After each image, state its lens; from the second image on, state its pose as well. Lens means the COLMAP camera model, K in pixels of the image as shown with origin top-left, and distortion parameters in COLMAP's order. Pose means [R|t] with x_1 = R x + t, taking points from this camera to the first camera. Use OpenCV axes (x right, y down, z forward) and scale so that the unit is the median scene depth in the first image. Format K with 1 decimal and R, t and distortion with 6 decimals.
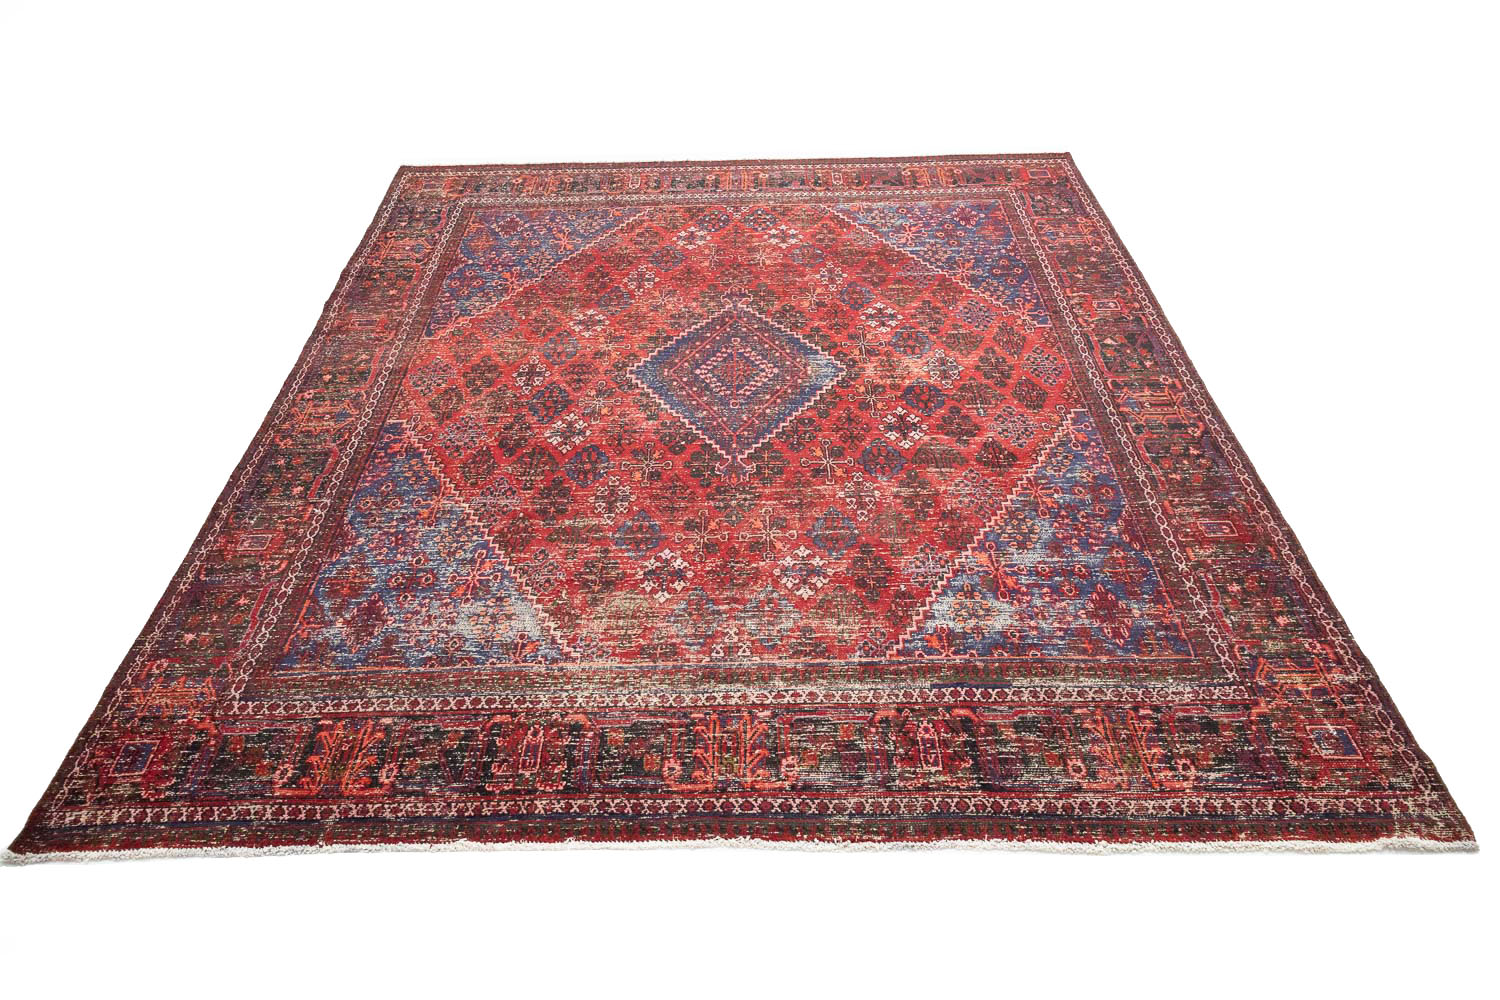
lens RADIAL K [[1237.1, 0, 750.0], [0, 1237.1, 500.0], [0, 0, 1]] dist [-0.003312, -0.010681]
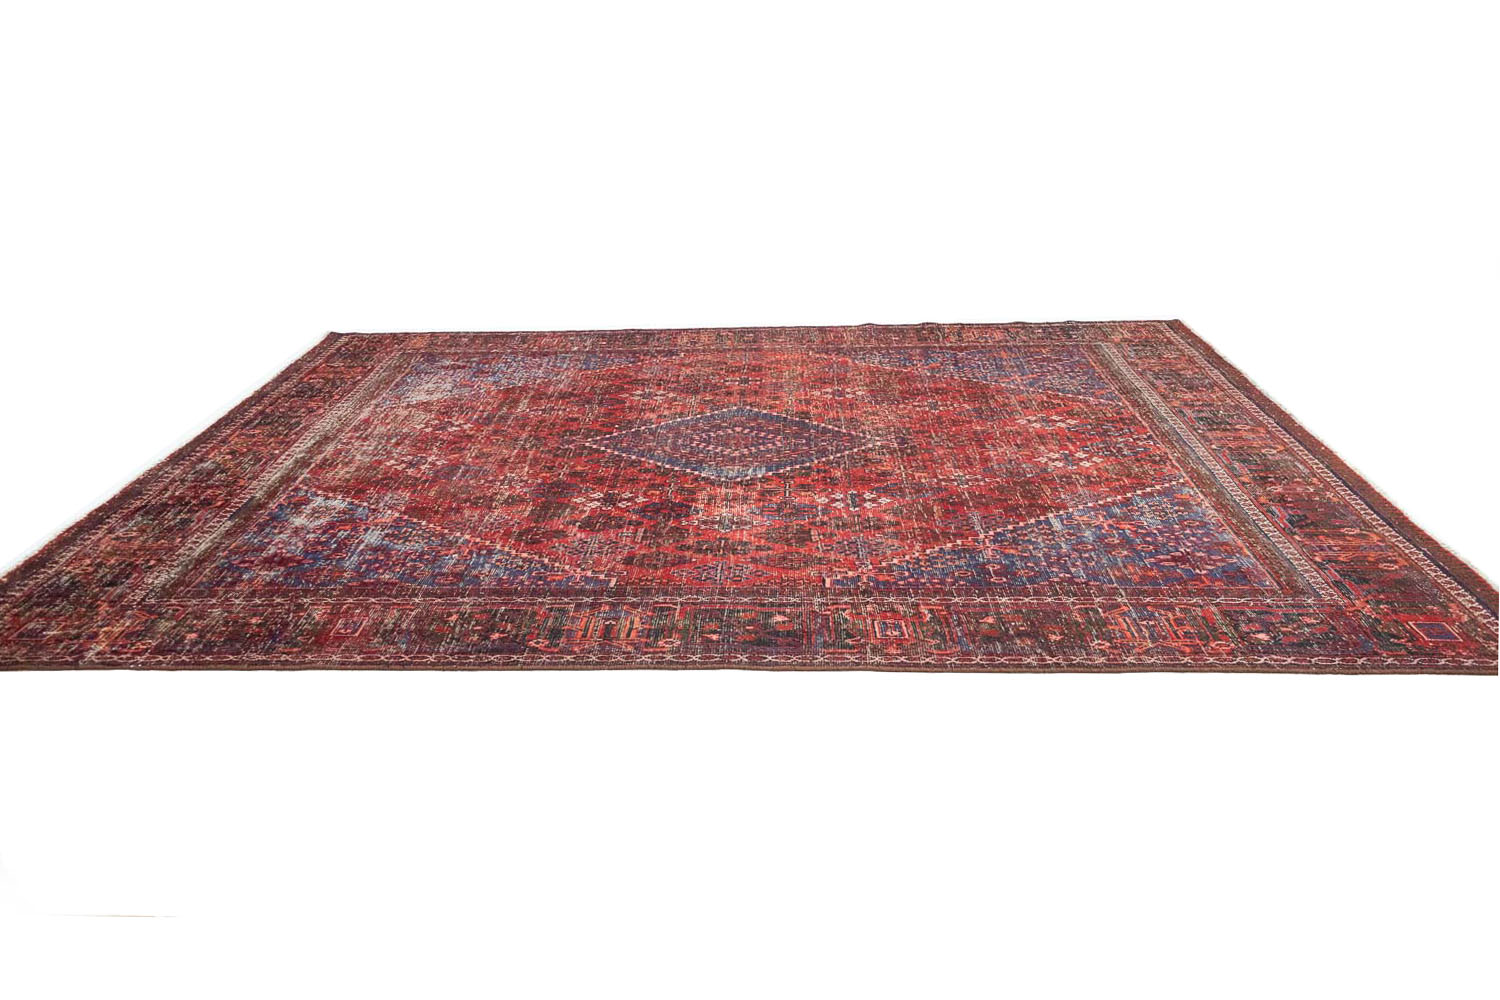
lens RADIAL K [[1226.2, 0, 735.5], [0, 1226.2, 498.7], [0, 0, 1]] dist [-0.004615, 0.008315]
pose [[-0.038482, 0.407346, -0.912463, 1.022555], [-0.567115, 0.742929, 0.355580, -0.468994], [0.822739, 0.531154, 0.202423, 0.890378]]
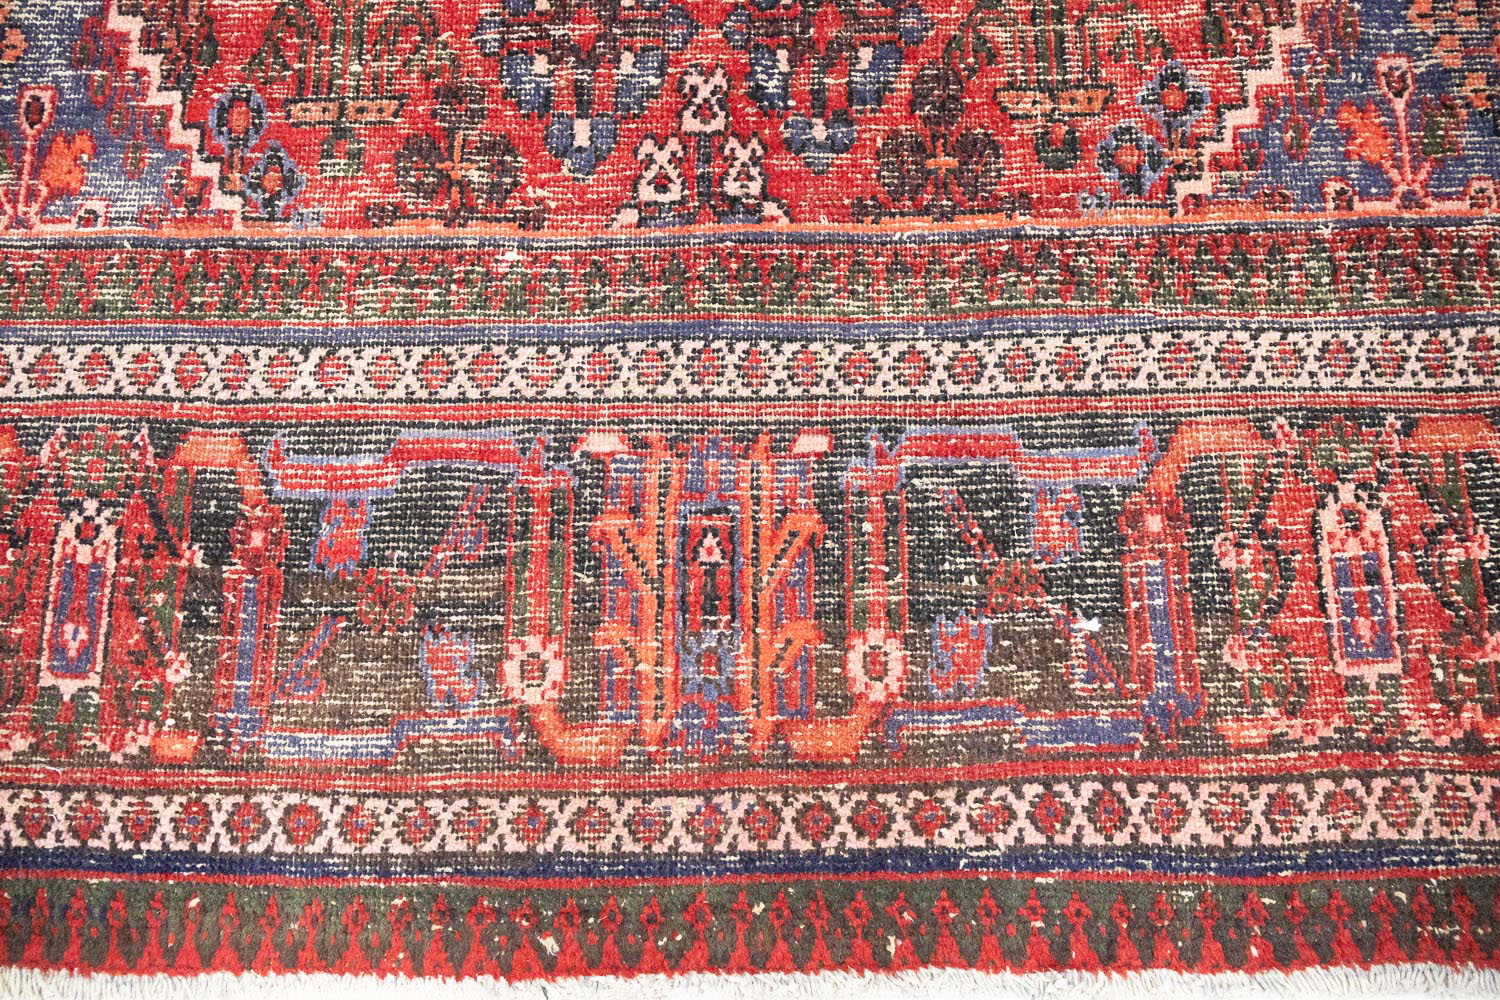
lens RADIAL K [[1226.2, 0, 735.5], [0, 1226.2, 498.7], [0, 0, 1]] dist [-0.004615, 0.008315]
pose [[-0.999245, 0.006592, 0.038280, -0.029752], [0.032788, -0.385257, 0.922227, -0.578609], [0.020827, 0.922786, 0.384750, 1.350028]]
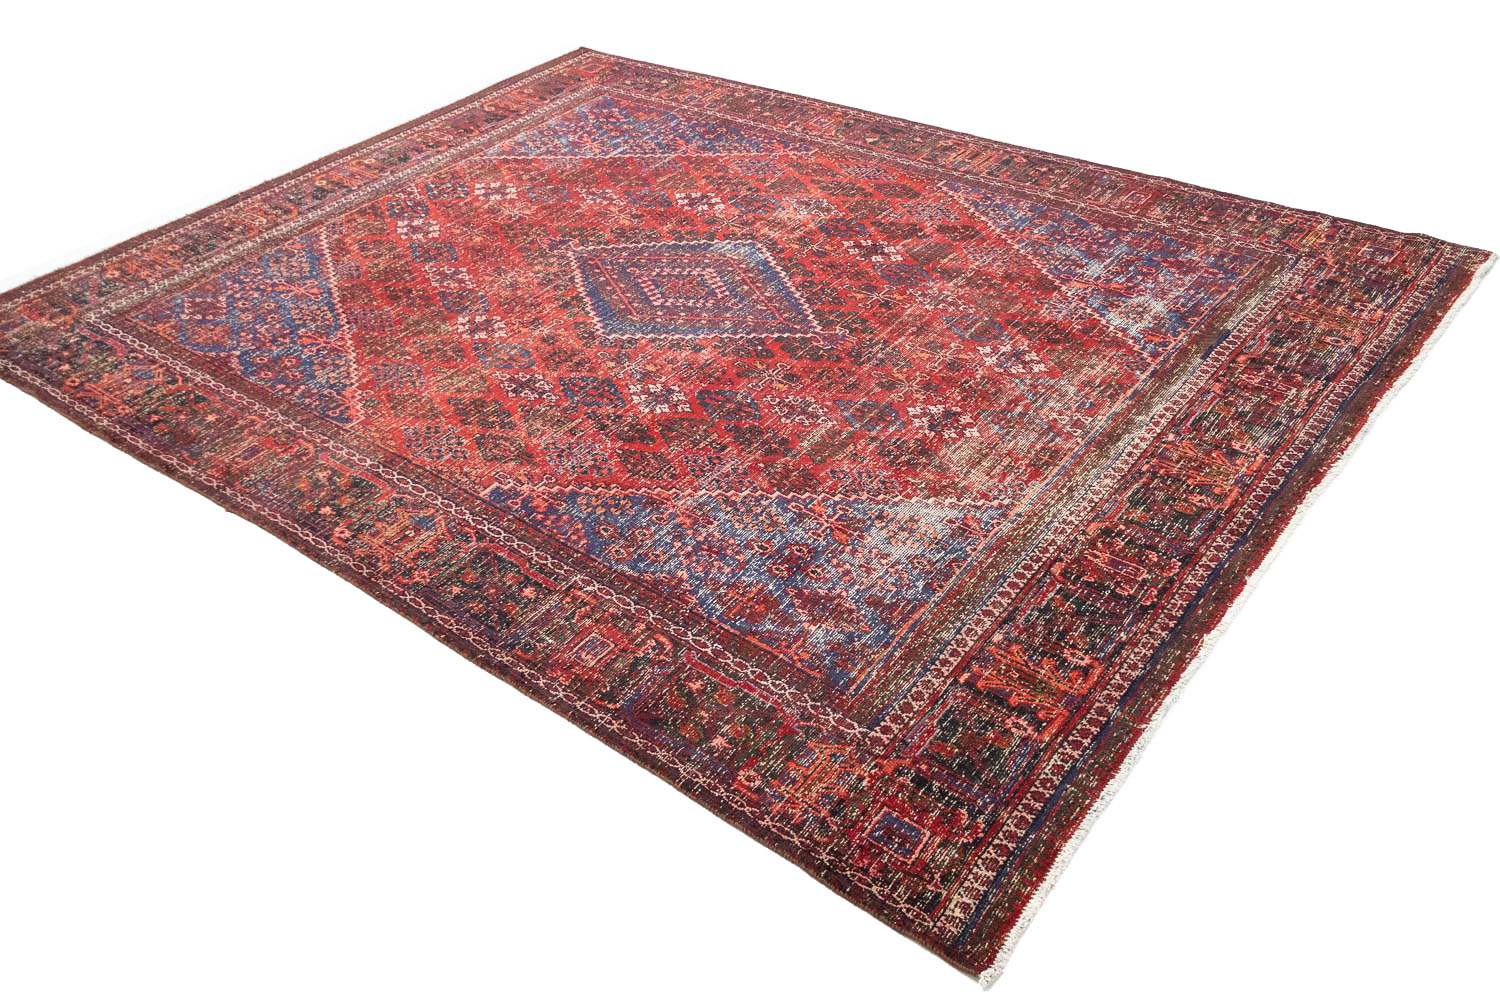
lens RADIAL K [[1226.2, 0, 735.5], [0, 1226.2, 498.7], [0, 0, 1]] dist [-0.004615, 0.008315]
pose [[0.630710, -0.496000, 0.596816, -0.686103], [0.493052, 0.850020, 0.185378, -0.131522], [-0.599253, 0.177341, 0.780670, 0.291571]]
